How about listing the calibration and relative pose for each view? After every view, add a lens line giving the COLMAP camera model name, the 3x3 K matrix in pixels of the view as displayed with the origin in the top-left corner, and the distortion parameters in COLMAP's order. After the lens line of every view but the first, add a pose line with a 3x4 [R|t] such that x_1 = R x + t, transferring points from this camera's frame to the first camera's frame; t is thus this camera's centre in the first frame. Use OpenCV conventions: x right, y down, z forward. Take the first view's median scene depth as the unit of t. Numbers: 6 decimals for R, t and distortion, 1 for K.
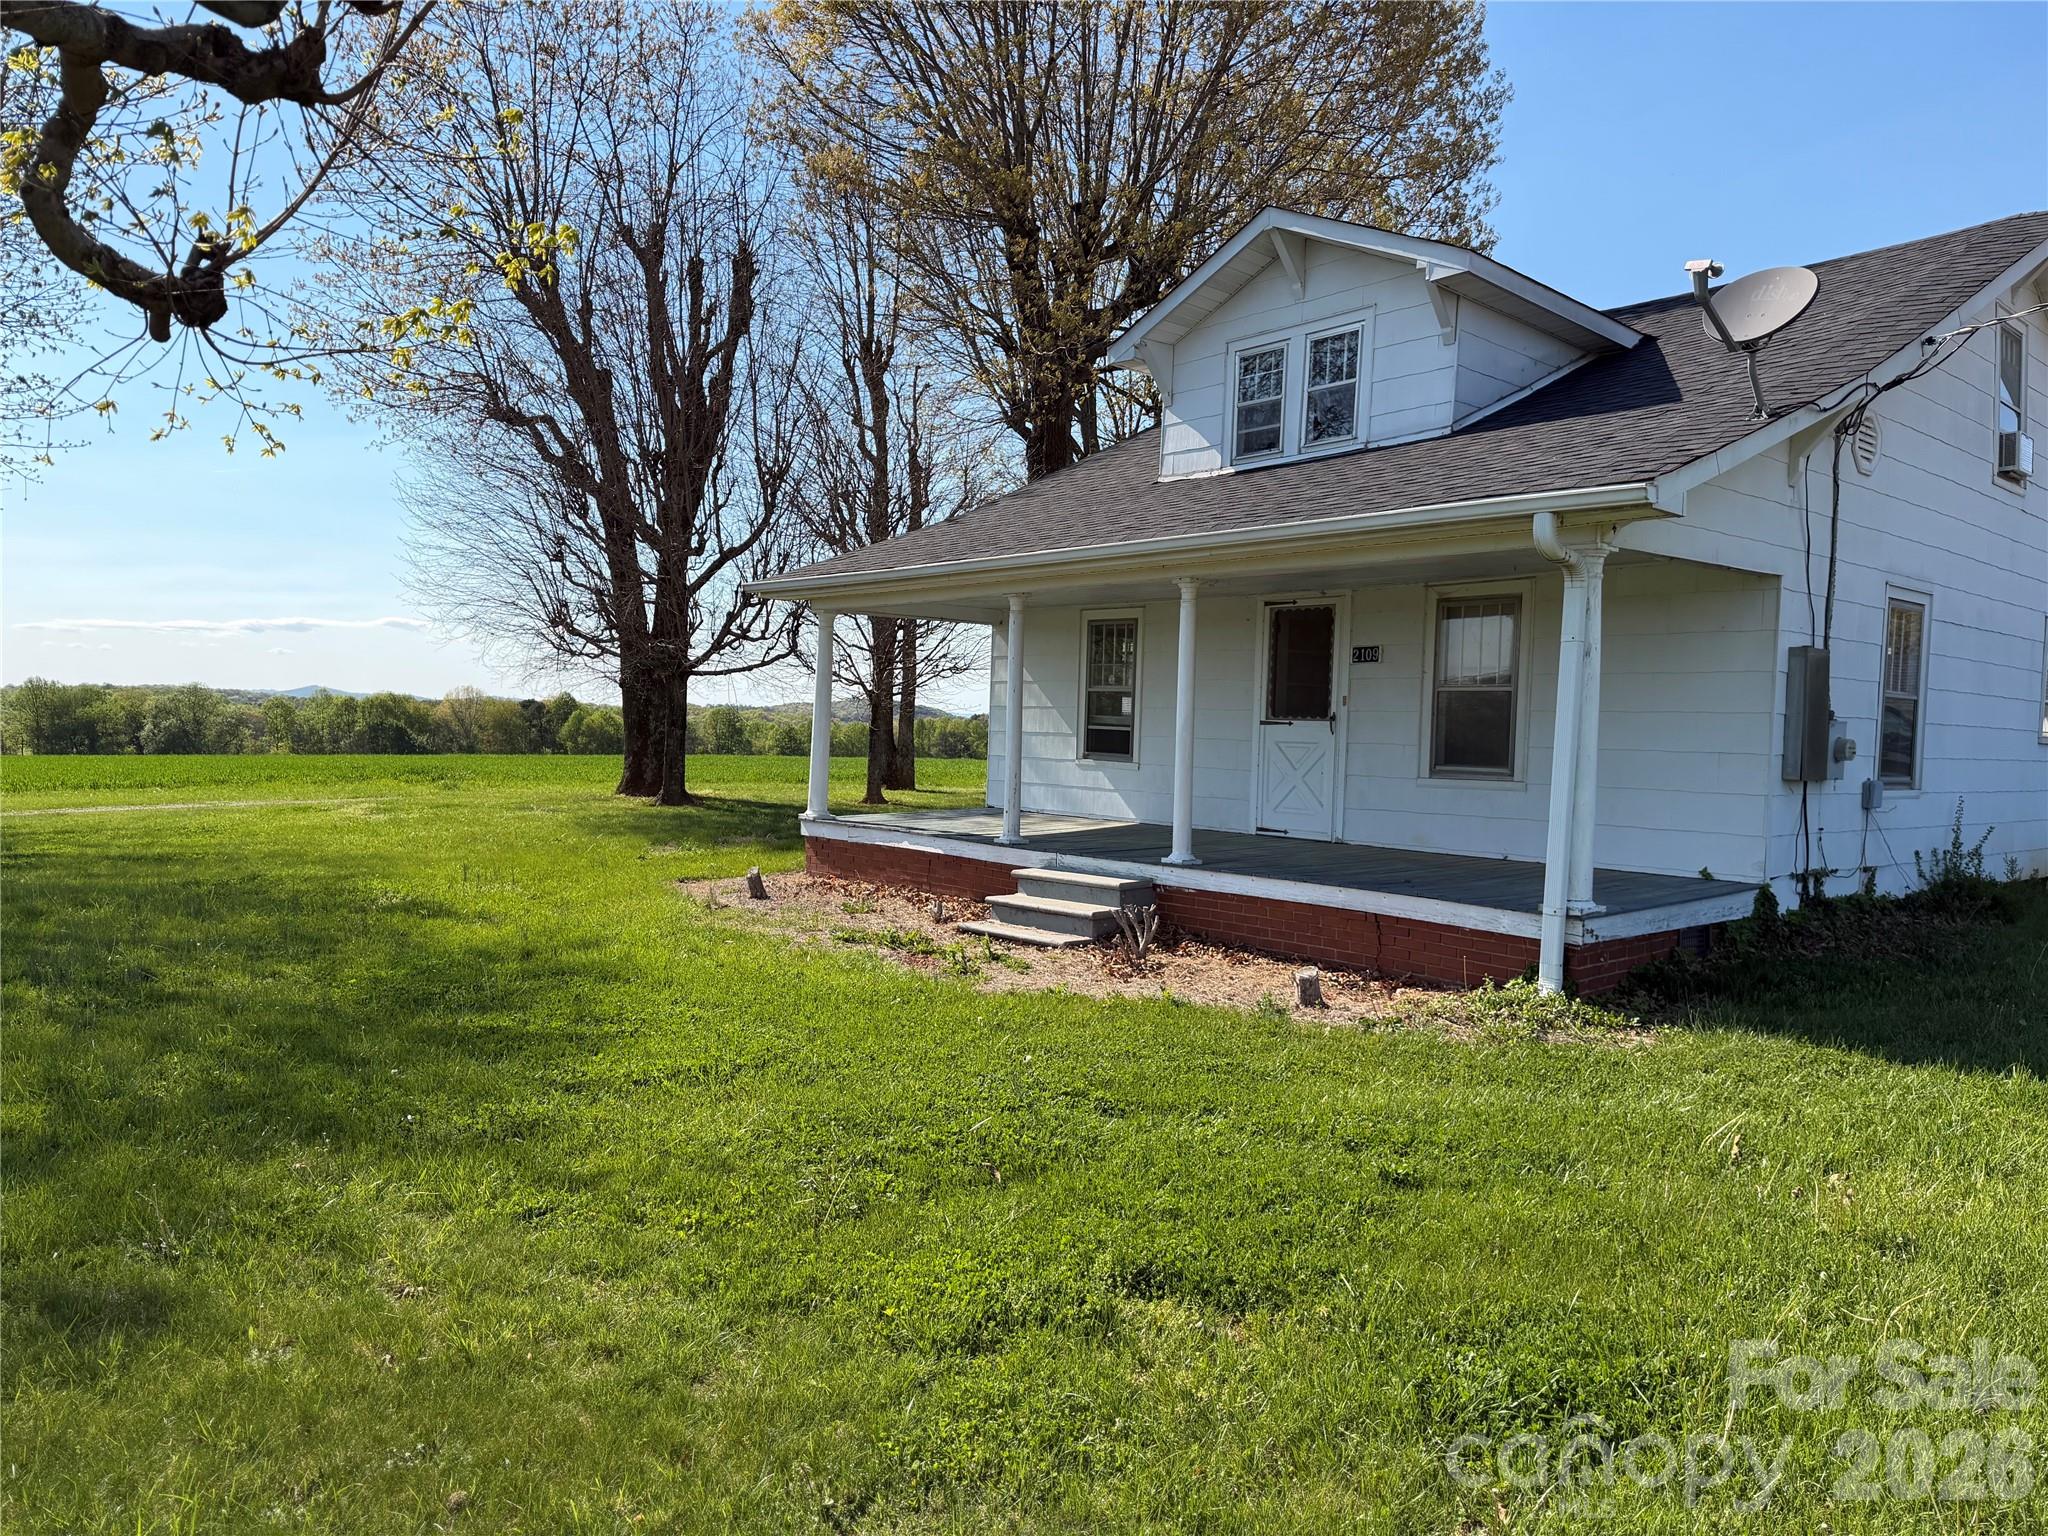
lens RADIAL K [[1399.2, 0, 1024.0], [0, 1399.2, 768.0], [0, 0, 1]] dist [0.090623, -0.098155]
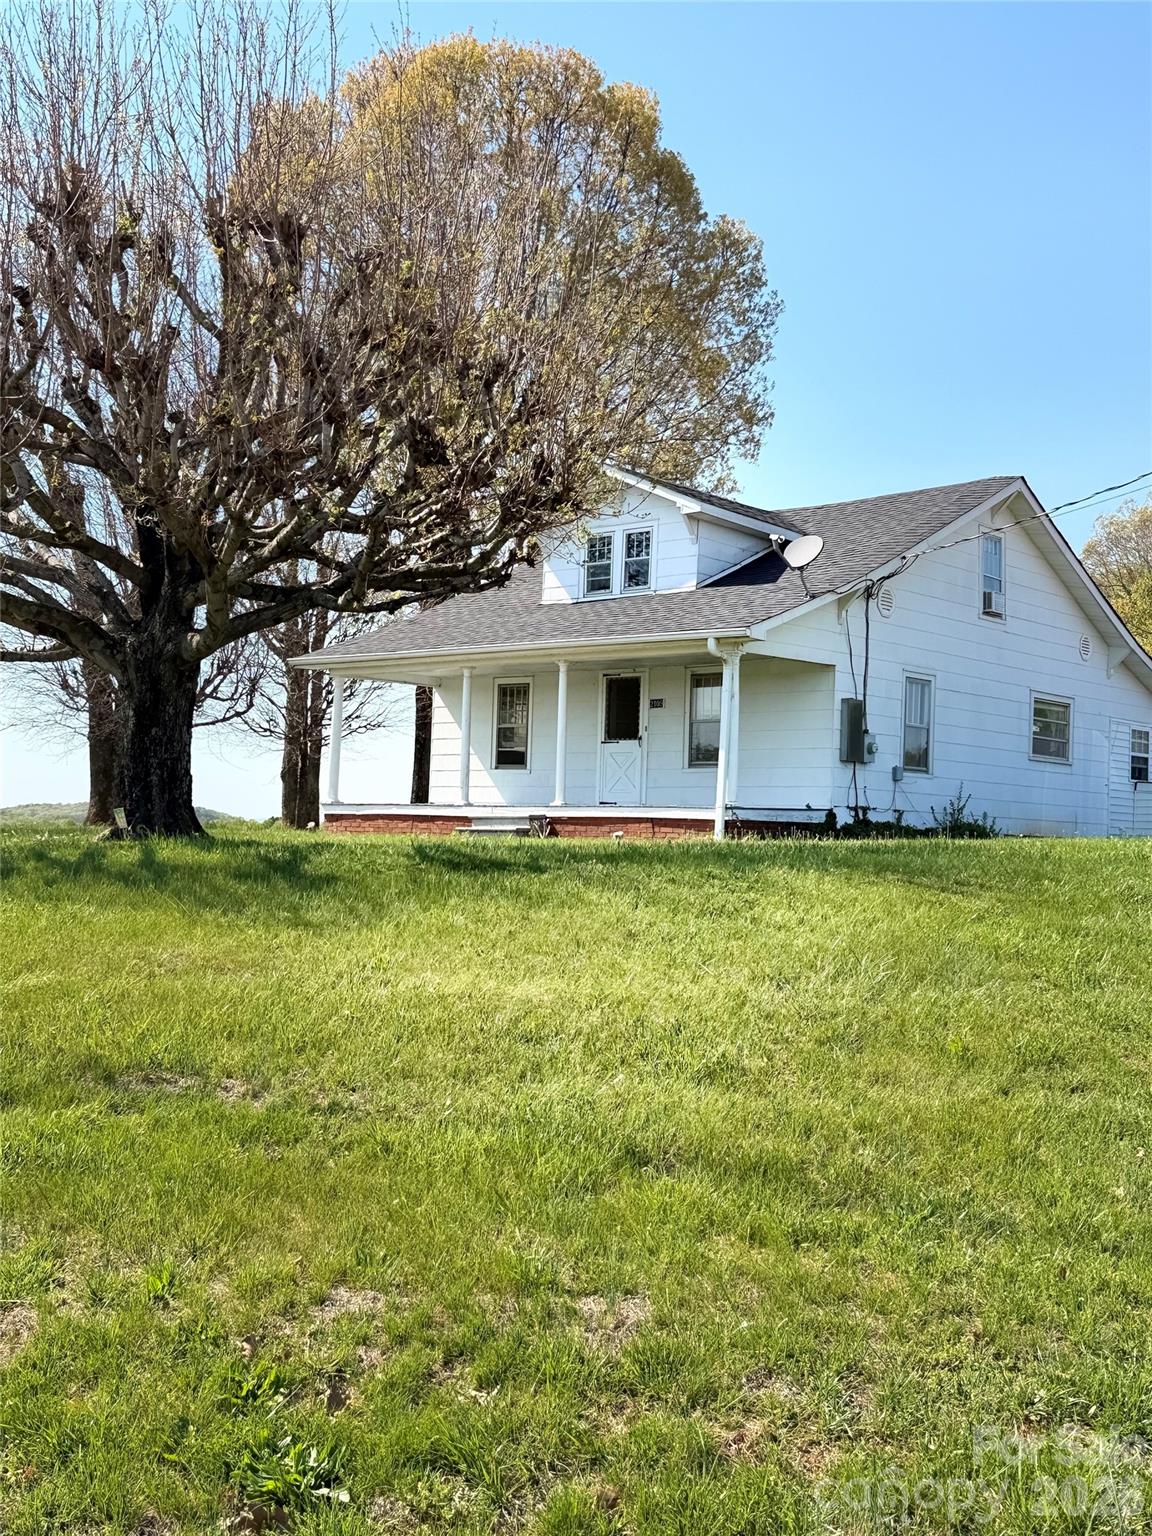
lens RADIAL K [[1743.1, 0, 576.0], [0, 1743.1, 768.0], [0, 0, 1]] dist [0.116466, 0.002166]
pose [[0.989454, 0.005628, 0.144739, -0.193497], [0.004372, 0.997629, -0.068678, 0.161755], [-0.144782, 0.068586, 0.987084, -1.246509]]
